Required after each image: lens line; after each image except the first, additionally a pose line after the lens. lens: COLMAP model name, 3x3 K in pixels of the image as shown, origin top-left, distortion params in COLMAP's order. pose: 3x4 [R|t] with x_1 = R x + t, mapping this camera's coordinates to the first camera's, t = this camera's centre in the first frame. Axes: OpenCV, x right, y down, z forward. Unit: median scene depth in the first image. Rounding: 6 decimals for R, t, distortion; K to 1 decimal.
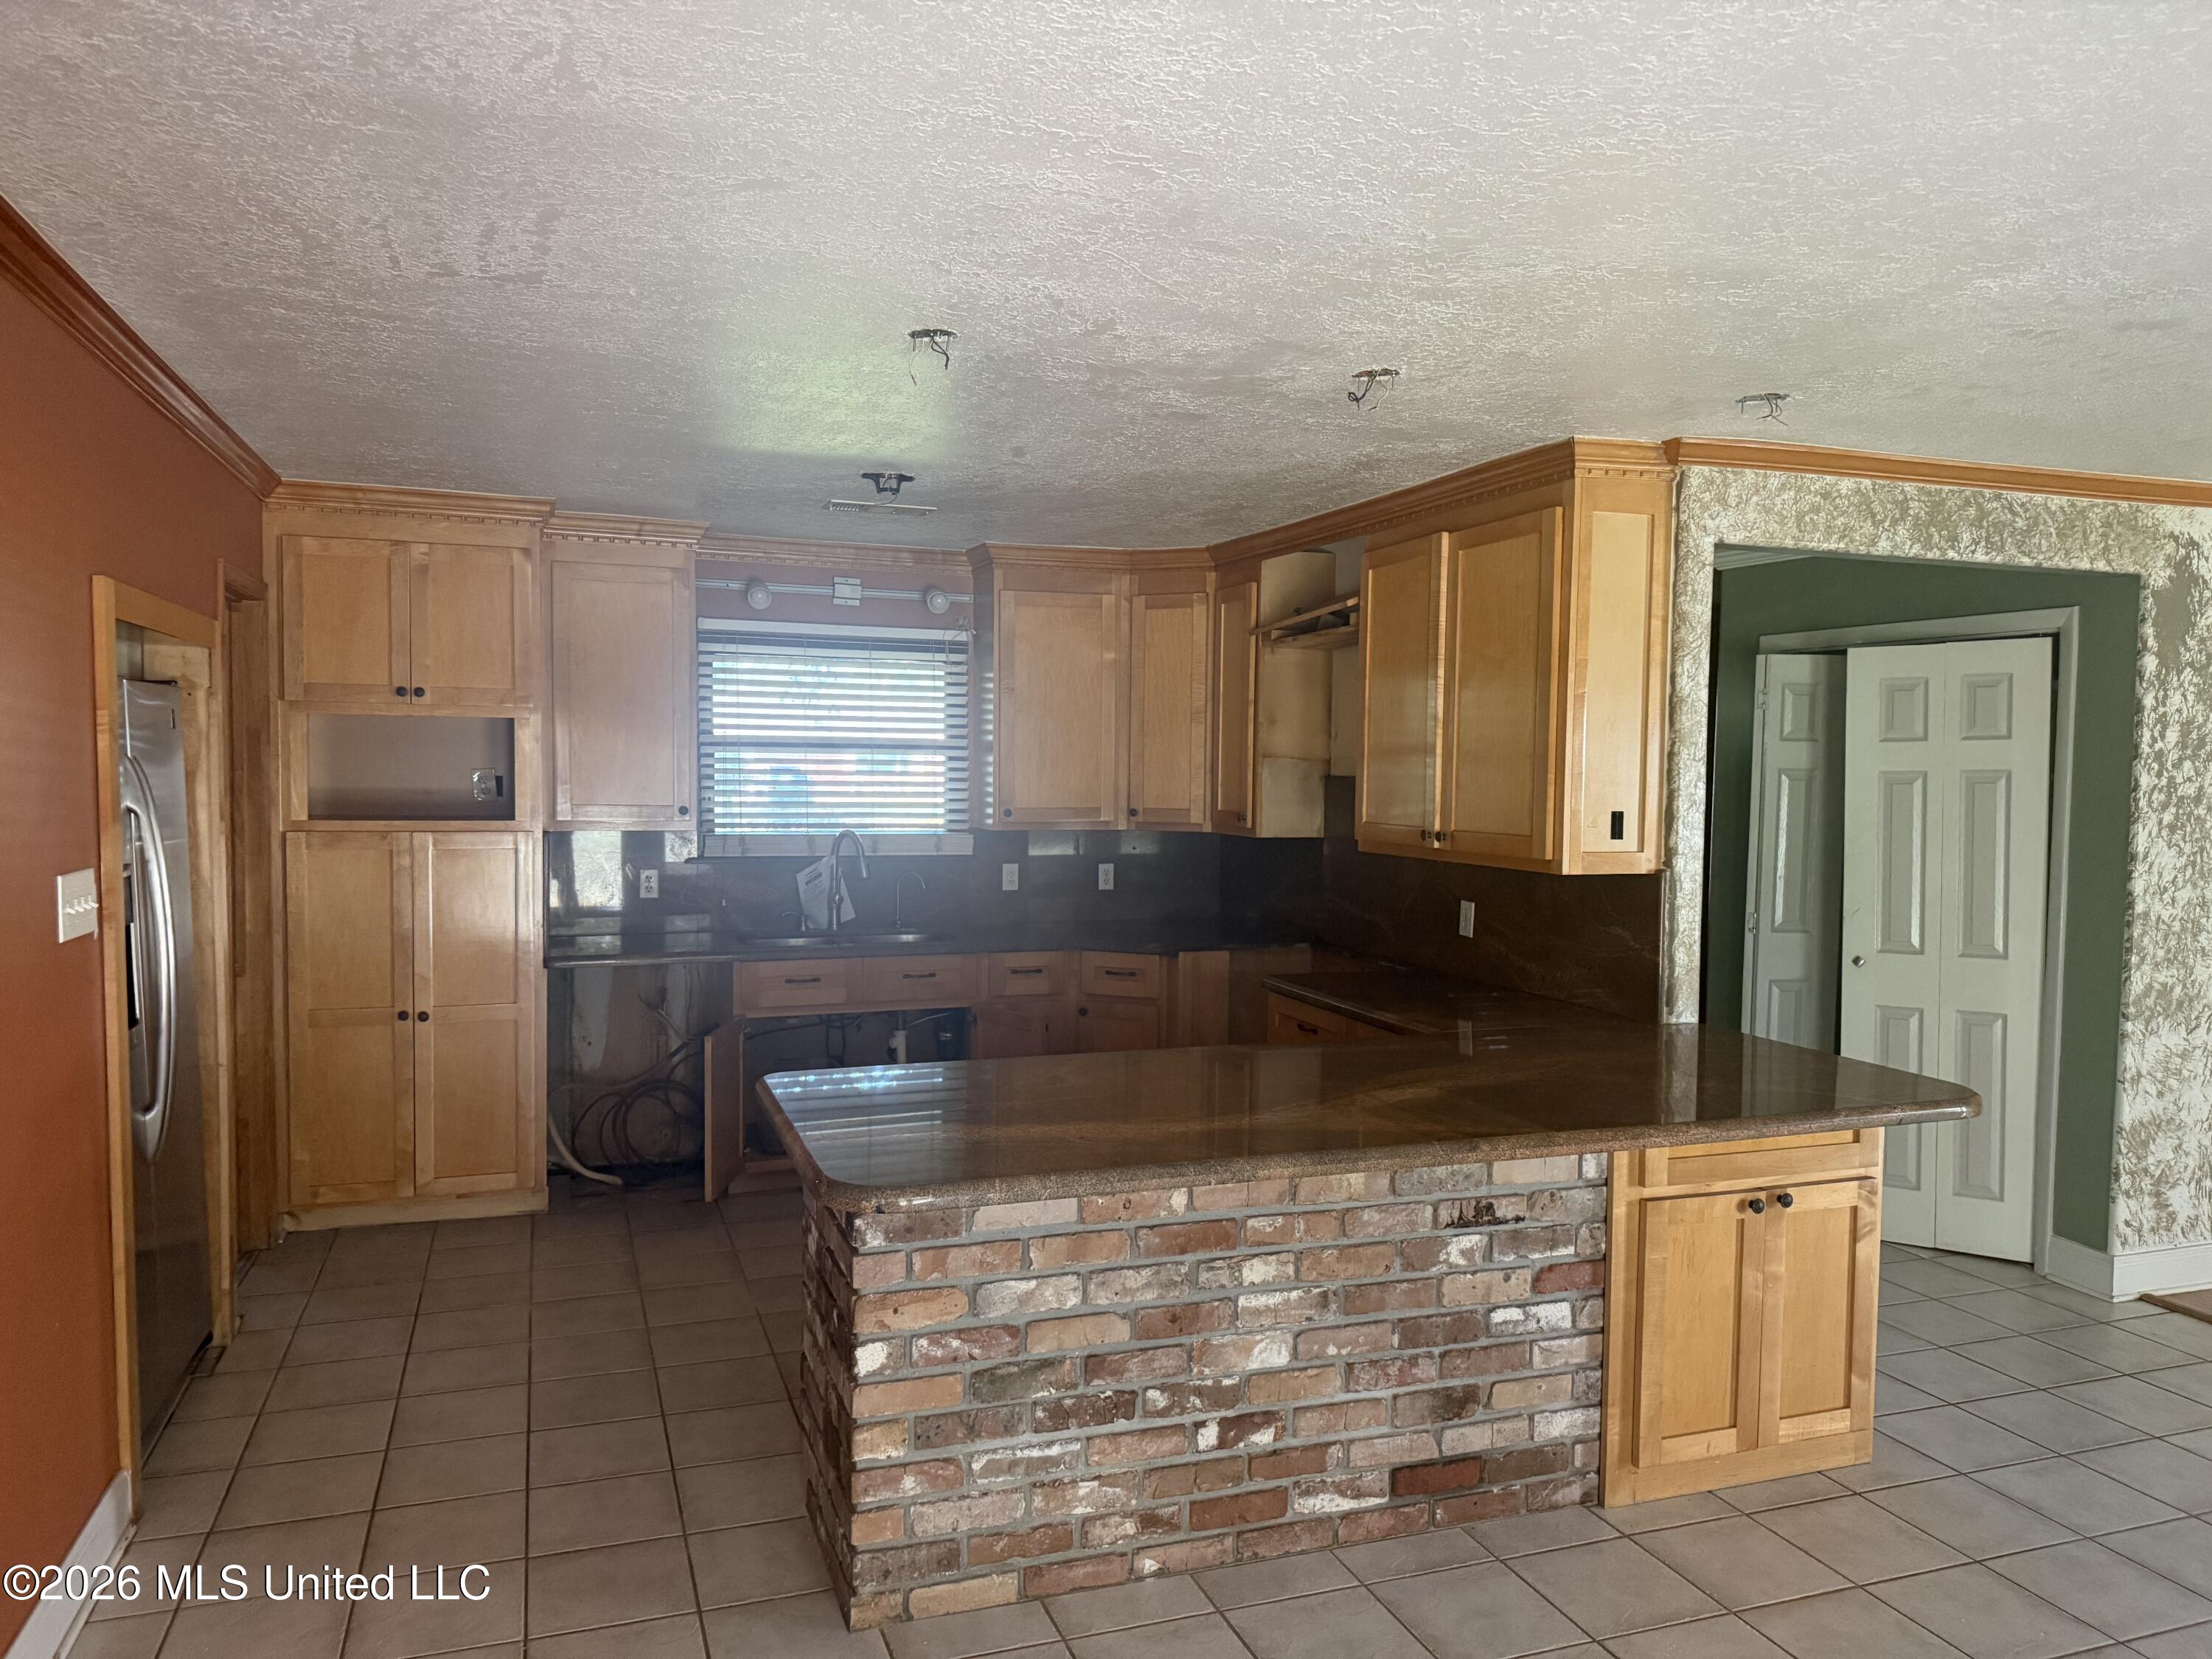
lens RADIAL K [[1546.5, 0, 1002.0], [0, 1546.5, 849.5], [0, 0, 1]] dist [0.060020, -0.077747]
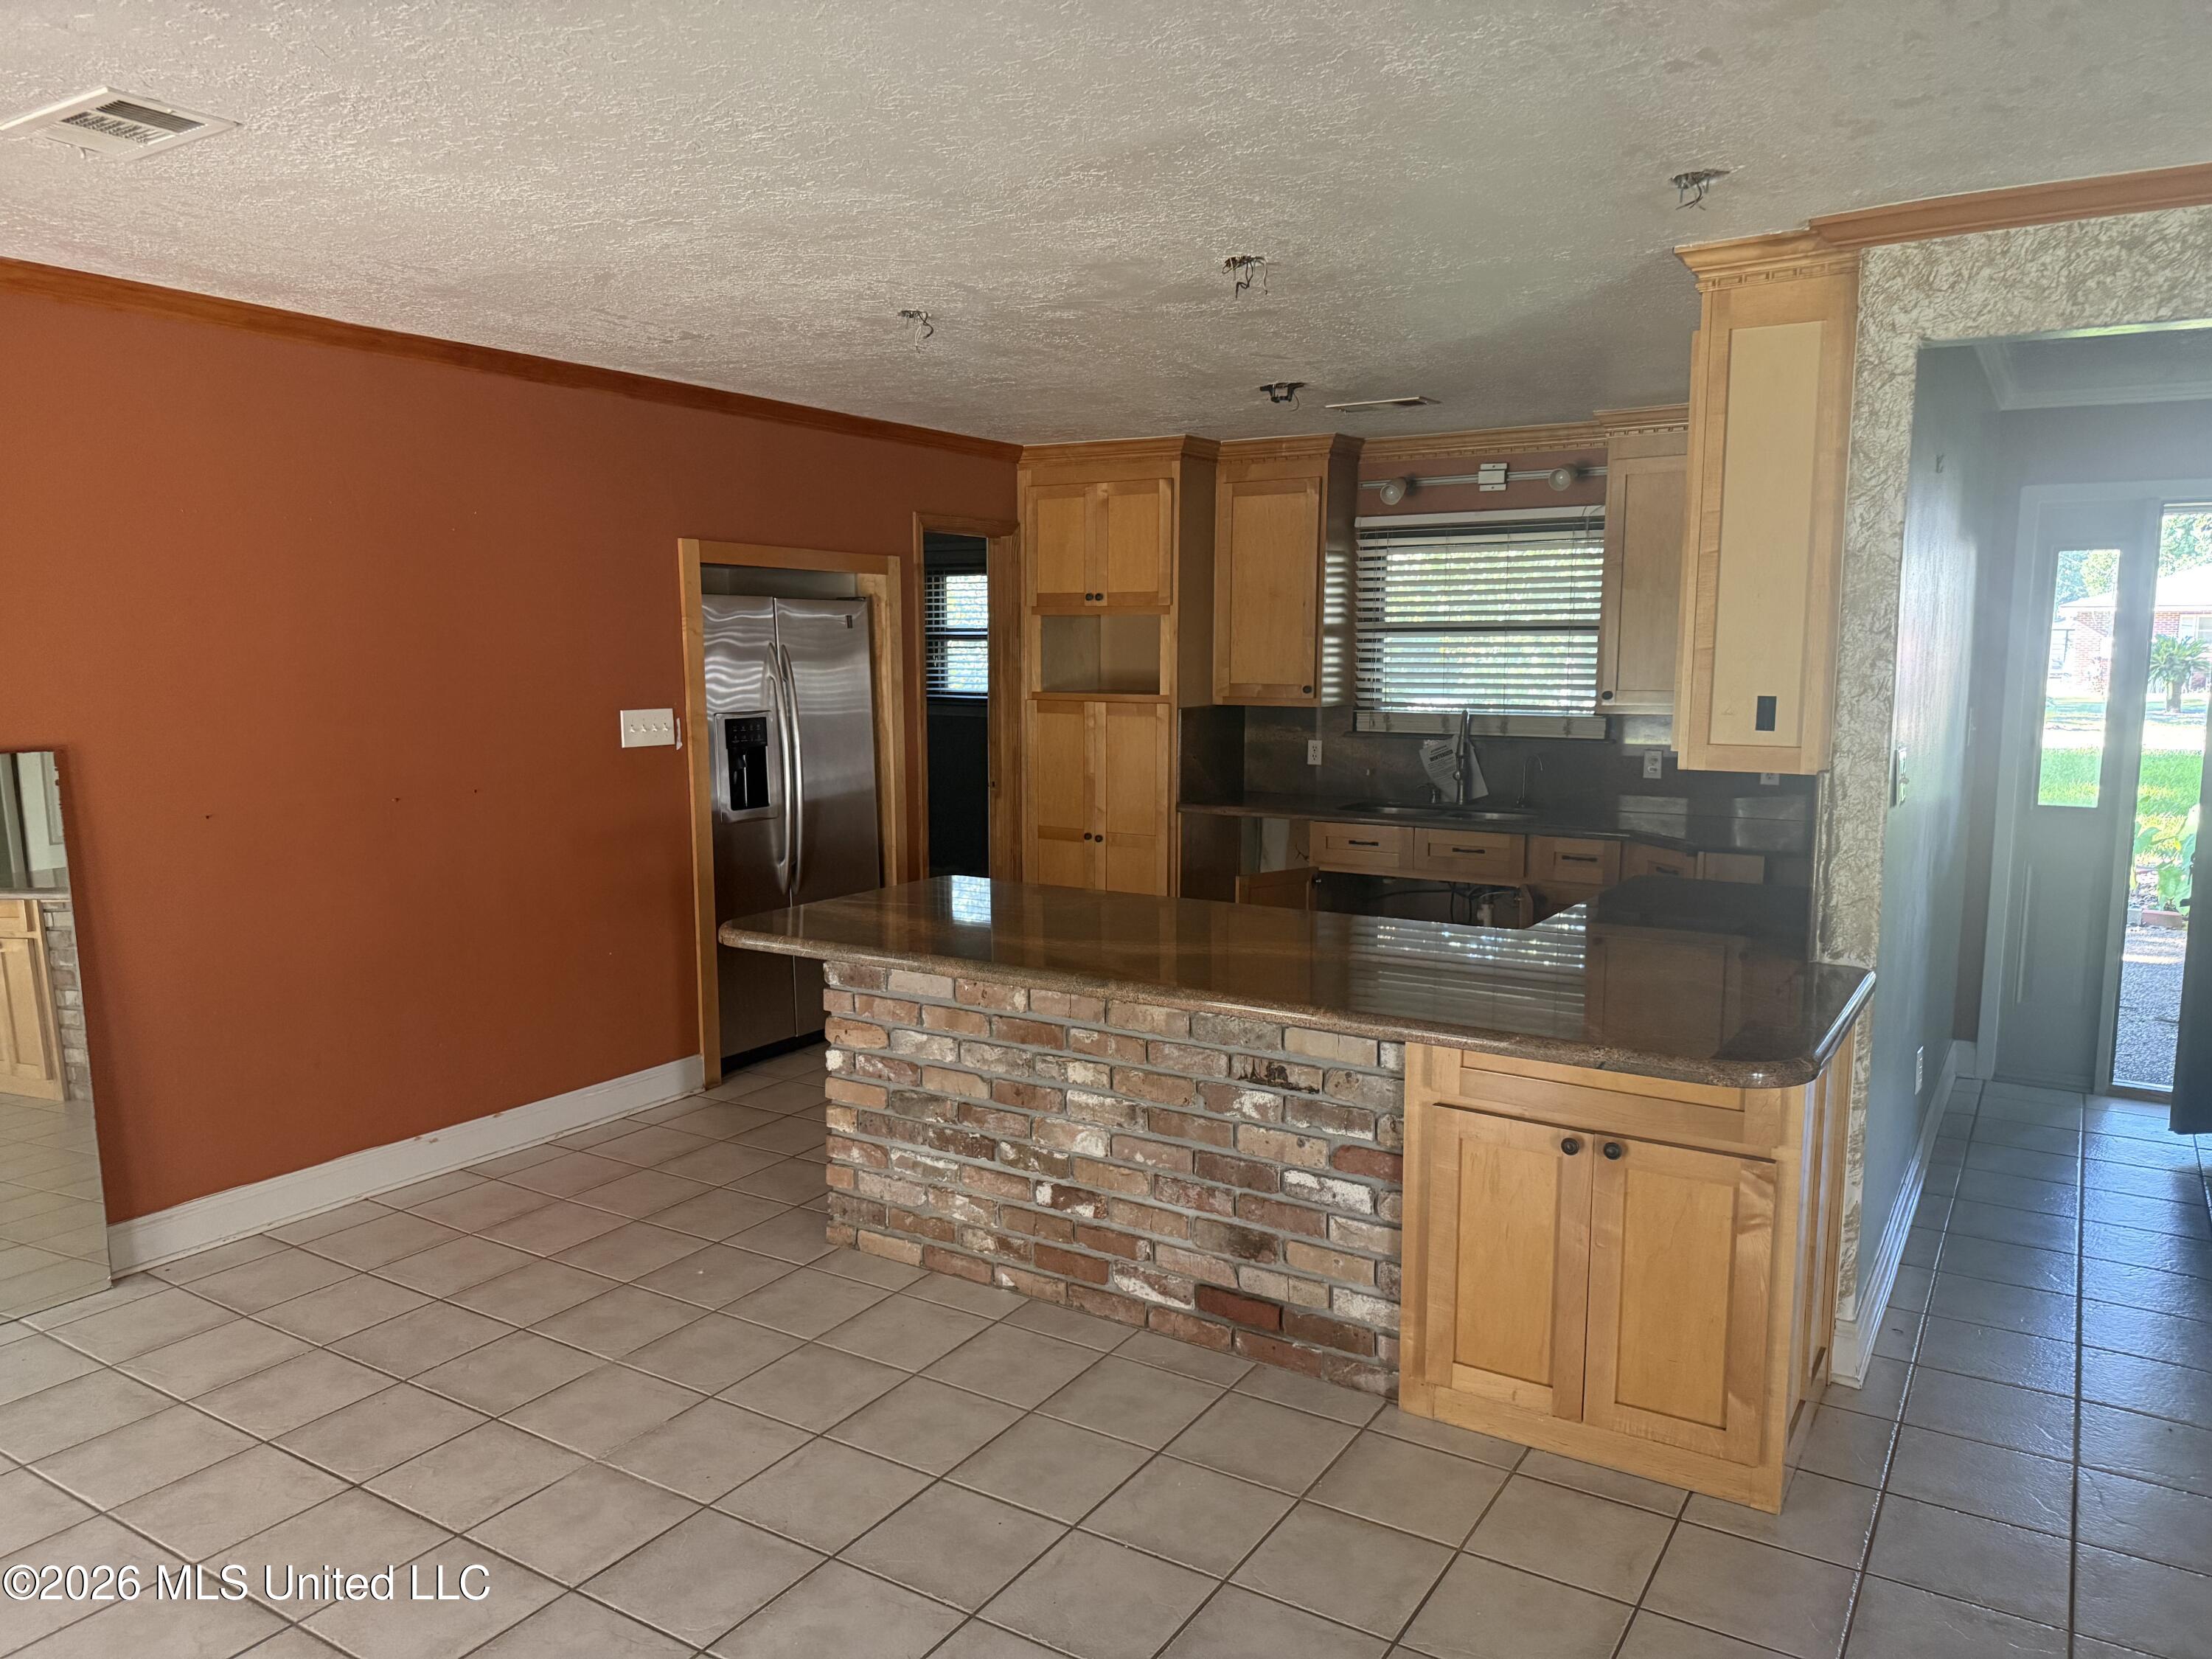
lens RADIAL K [[1546.5, 0, 1091.4], [0, 1546.5, 833.7], [0, 0, 1]] dist [0.060020, -0.077747]
pose [[0.614926, 0.085051, -0.783985, 1.040100], [-0.036354, 0.996167, 0.079555, -0.006020], [0.787746, -0.020419, 0.615661, 0.268043]]
